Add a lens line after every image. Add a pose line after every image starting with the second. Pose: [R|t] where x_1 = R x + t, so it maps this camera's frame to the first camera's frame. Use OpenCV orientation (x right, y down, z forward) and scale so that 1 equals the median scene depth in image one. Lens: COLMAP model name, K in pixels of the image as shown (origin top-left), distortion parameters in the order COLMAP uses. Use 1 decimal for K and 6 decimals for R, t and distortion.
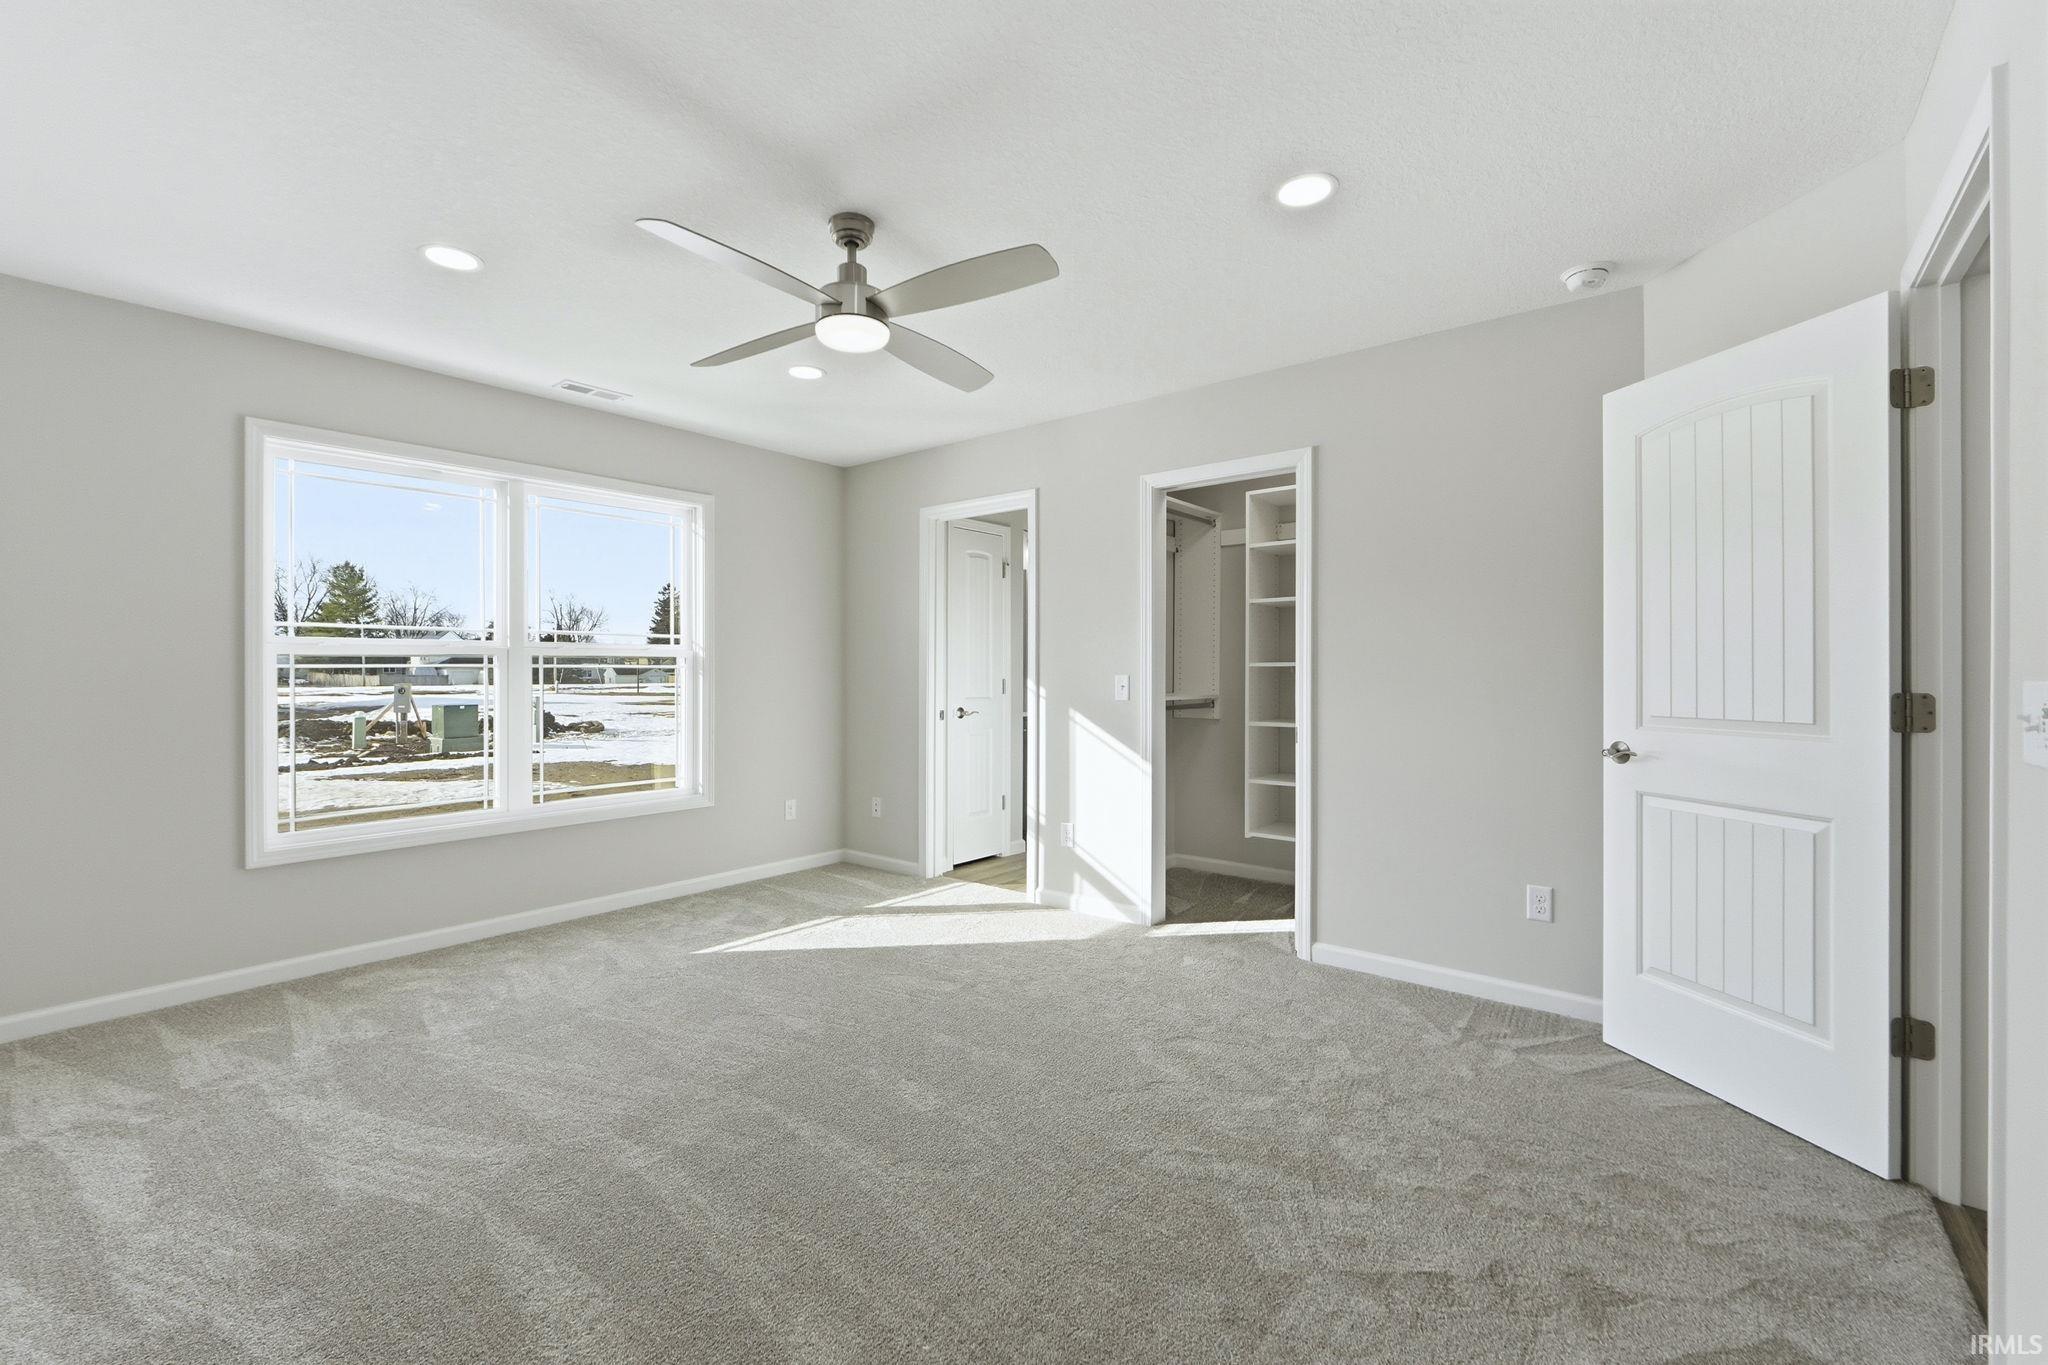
lens RADIAL K [[874.2, 0, 1028.7], [0, 874.2, 676.3], [0, 0, 1]] dist [-0.001171, 0.001045]
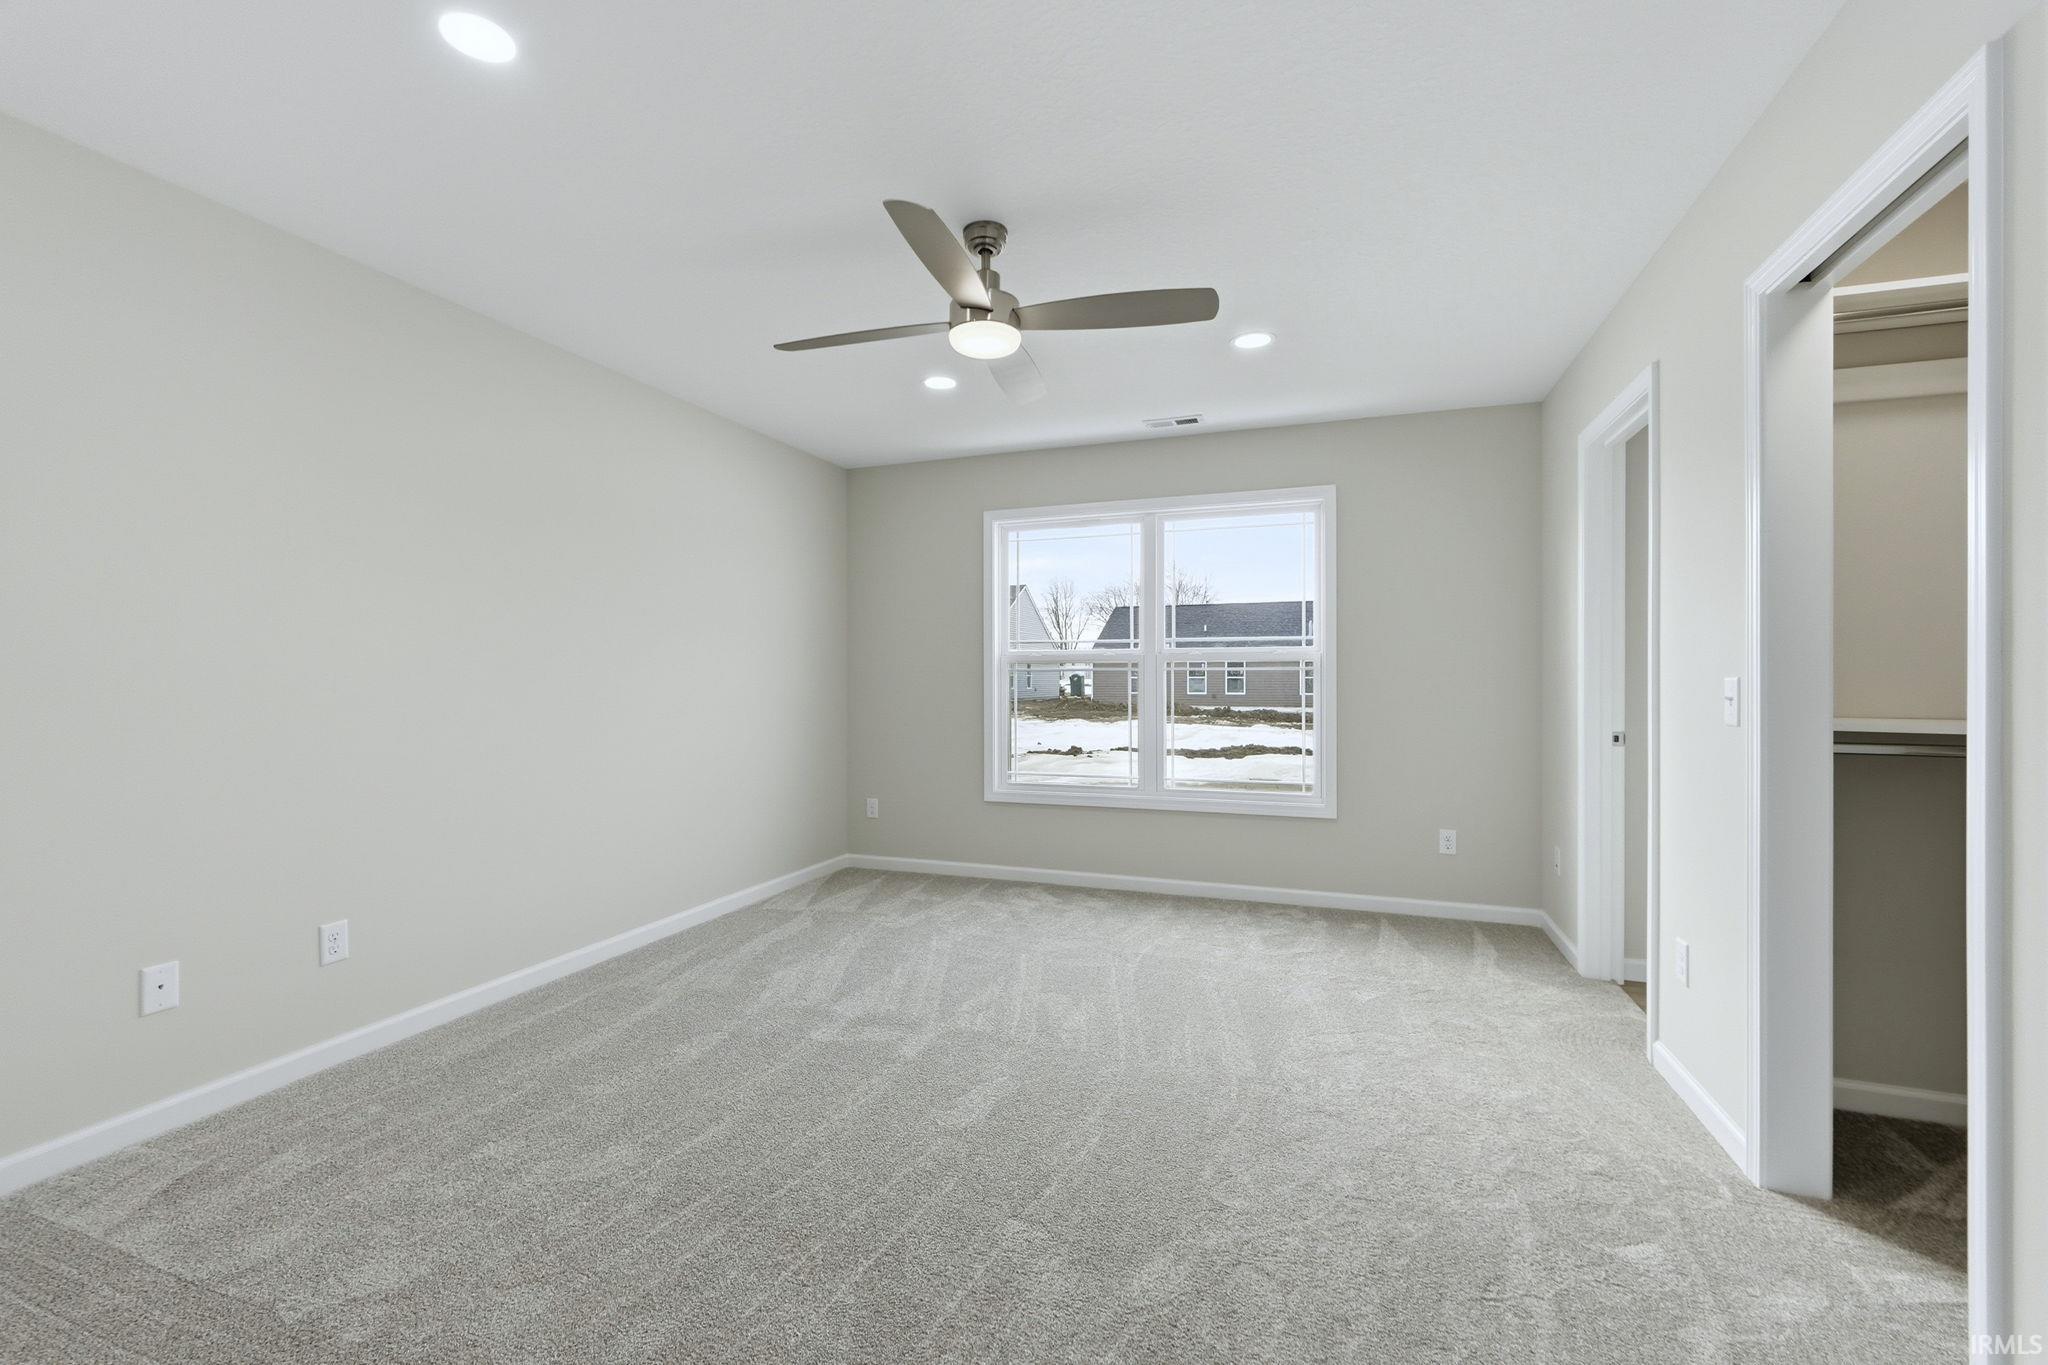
lens RADIAL K [[874.2, 0, 1013.9], [0, 874.2, 677.6], [0, 0, 1]] dist [-0.001171, 0.001045]
pose [[0.312036, -0.000052, -0.950070, 0.565518], [-0.003343, 0.999994, -0.001152, 0.001593], [0.950064, 0.003536, 0.312034, 0.525080]]
